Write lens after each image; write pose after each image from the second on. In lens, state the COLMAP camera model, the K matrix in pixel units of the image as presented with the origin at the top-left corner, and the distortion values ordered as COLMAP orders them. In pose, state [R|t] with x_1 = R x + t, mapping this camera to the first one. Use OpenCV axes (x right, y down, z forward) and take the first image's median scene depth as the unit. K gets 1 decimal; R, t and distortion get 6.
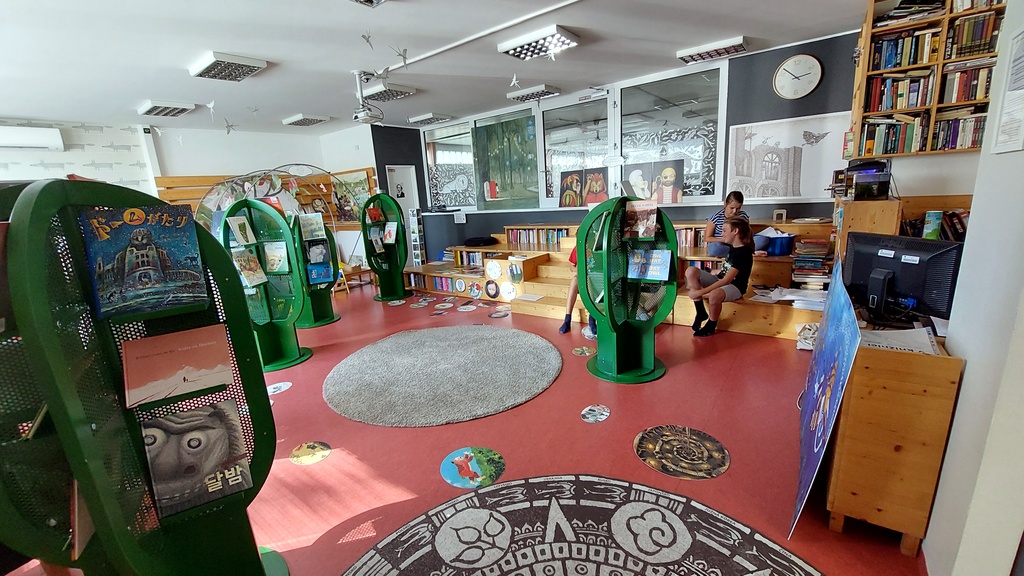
lens RADIAL K [[409.6, 0, 504.2], [0, 409.6, 291.9], [0, 0, 1]] dist [-0.010509, -0.003159]
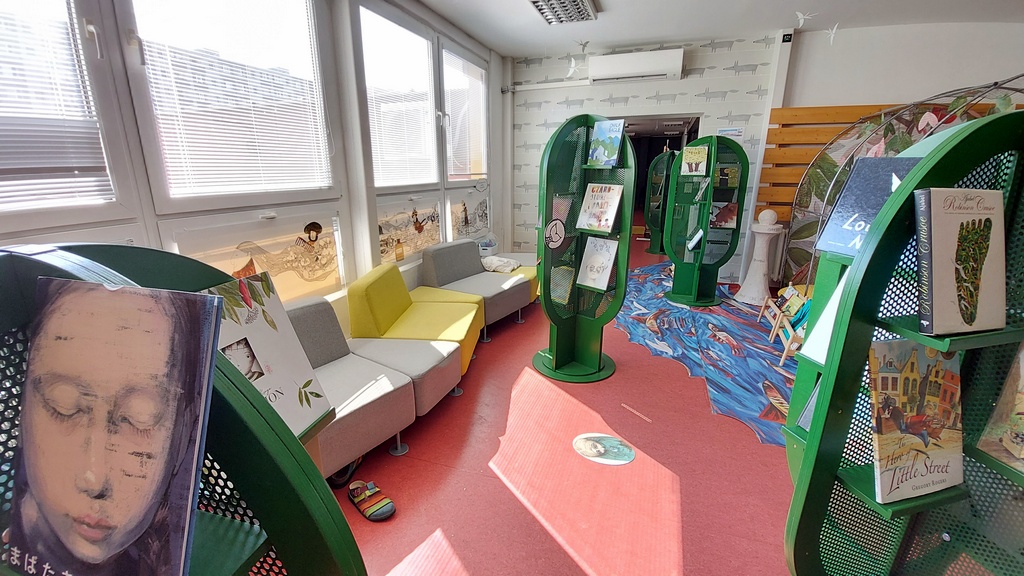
lens RADIAL K [[409.6, 0, 503.6], [0, 409.6, 285.7], [0, 0, 1]] dist [-0.010509, -0.003159]
pose [[0.290049, 0.323768, -0.900581, -0.361971], [-0.246053, 0.934629, 0.256763, -0.091668], [0.924840, 0.147117, 0.350752, 0.497190]]
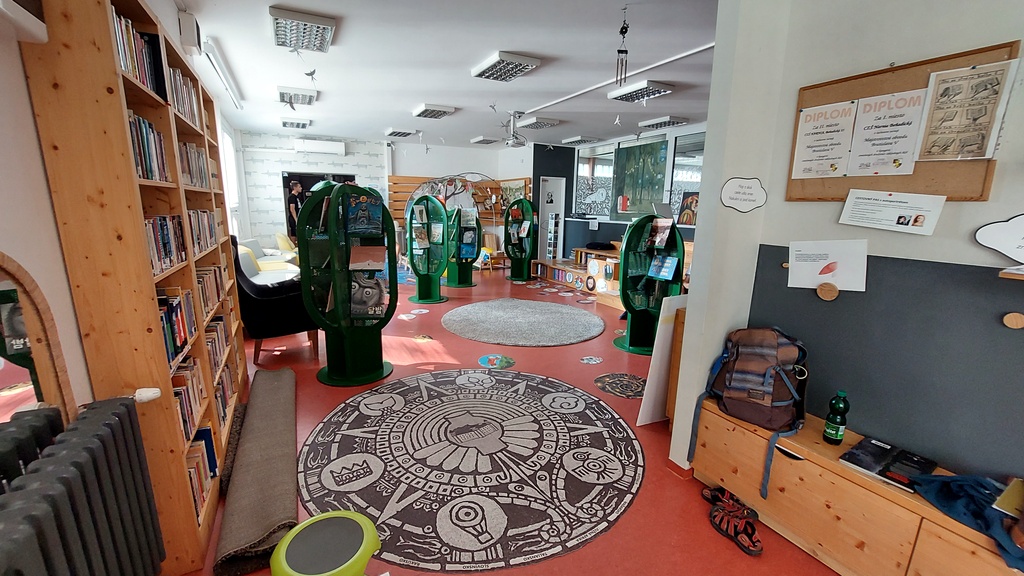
lens RADIAL K [[409.6, 0, 500.1], [0, 409.6, 292.5], [0, 0, 1]] dist [-0.010509, -0.003159]
pose [[0.897914, 0.171273, -0.405483, 0.249503], [-0.178075, 0.983788, 0.021208, 0.046283], [0.402542, 0.053163, 0.913857, -0.243637]]
